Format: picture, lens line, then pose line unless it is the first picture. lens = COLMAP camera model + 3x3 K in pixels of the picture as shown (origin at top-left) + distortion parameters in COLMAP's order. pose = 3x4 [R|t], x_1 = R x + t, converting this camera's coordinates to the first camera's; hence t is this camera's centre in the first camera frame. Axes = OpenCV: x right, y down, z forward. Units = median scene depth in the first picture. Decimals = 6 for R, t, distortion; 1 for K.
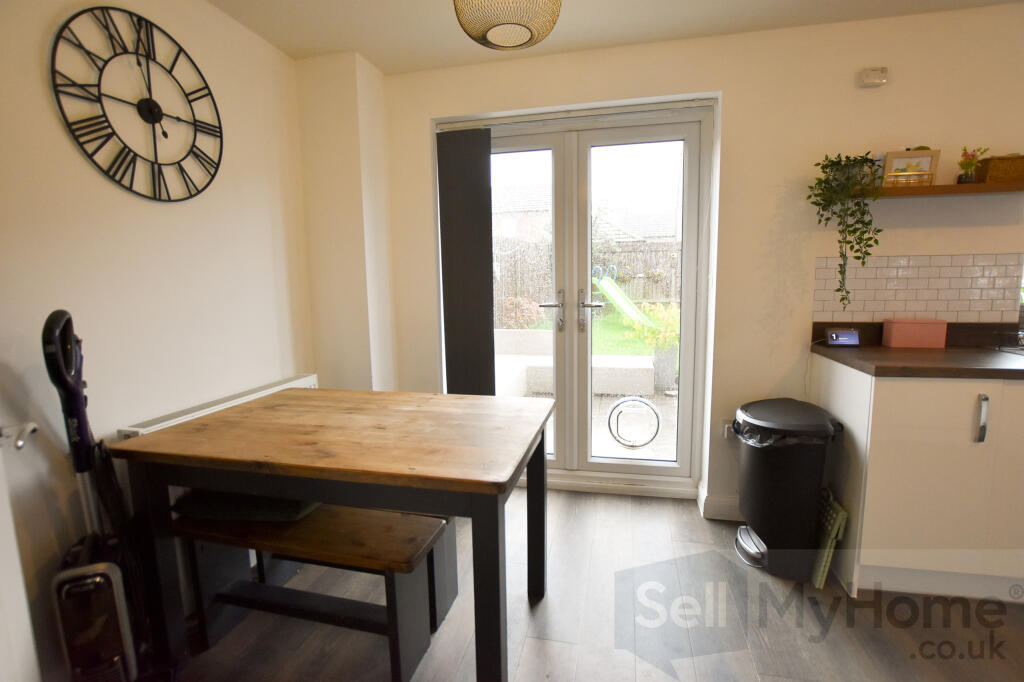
lens RADIAL K [[482.2, 0, 517.3], [0, 482.2, 343.6], [0, 0, 1]] dist [-0.025722, 0.004791]
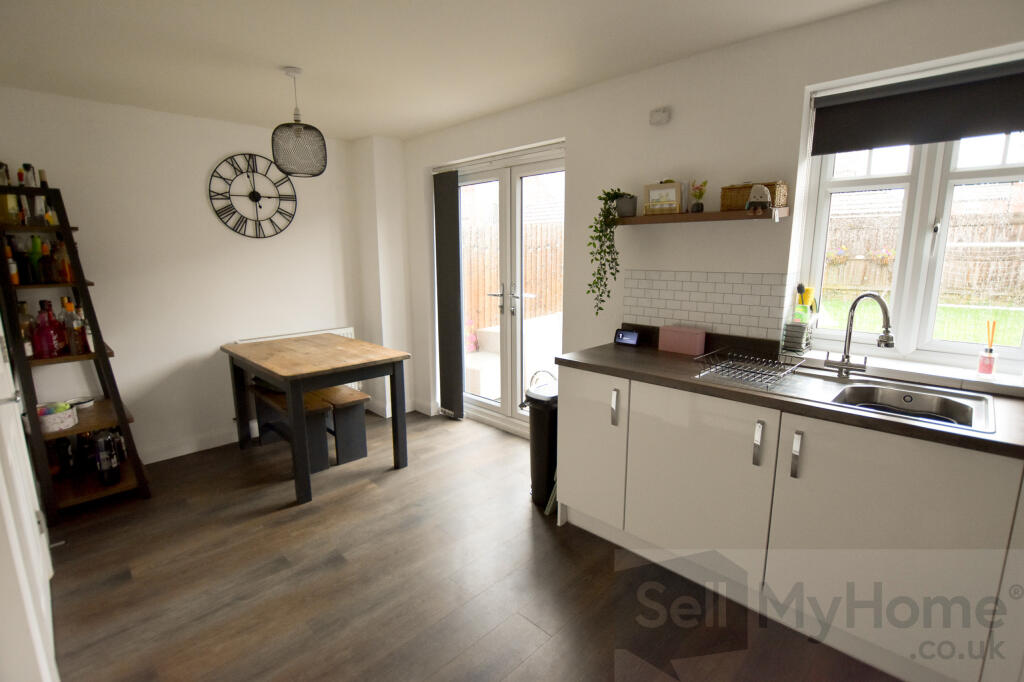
lens RADIAL K [[482.2, 0, 517.3], [0, 482.2, 343.6], [0, 0, 1]] dist [-0.025722, 0.004791]
pose [[0.851691, 0.110928, -0.512170, 1.270263], [-0.078804, 0.993337, 0.084097, -0.092371], [0.518085, -0.031263, 0.854757, -0.230097]]
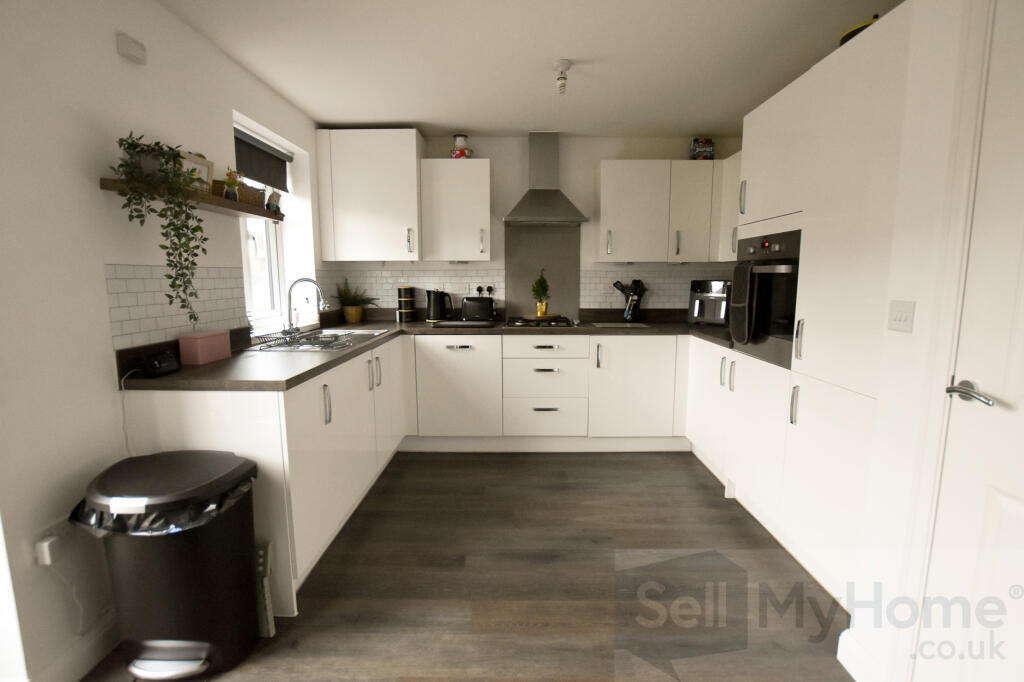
lens RADIAL K [[482.2, 0, 517.3], [0, 482.2, 343.6], [0, 0, 1]] dist [-0.025722, 0.004791]
pose [[-0.211347, -0.119258, 0.970108, -0.283323], [0.130425, 0.980211, 0.148914, -0.105174], [-0.968670, 0.157999, -0.191610, 0.662070]]
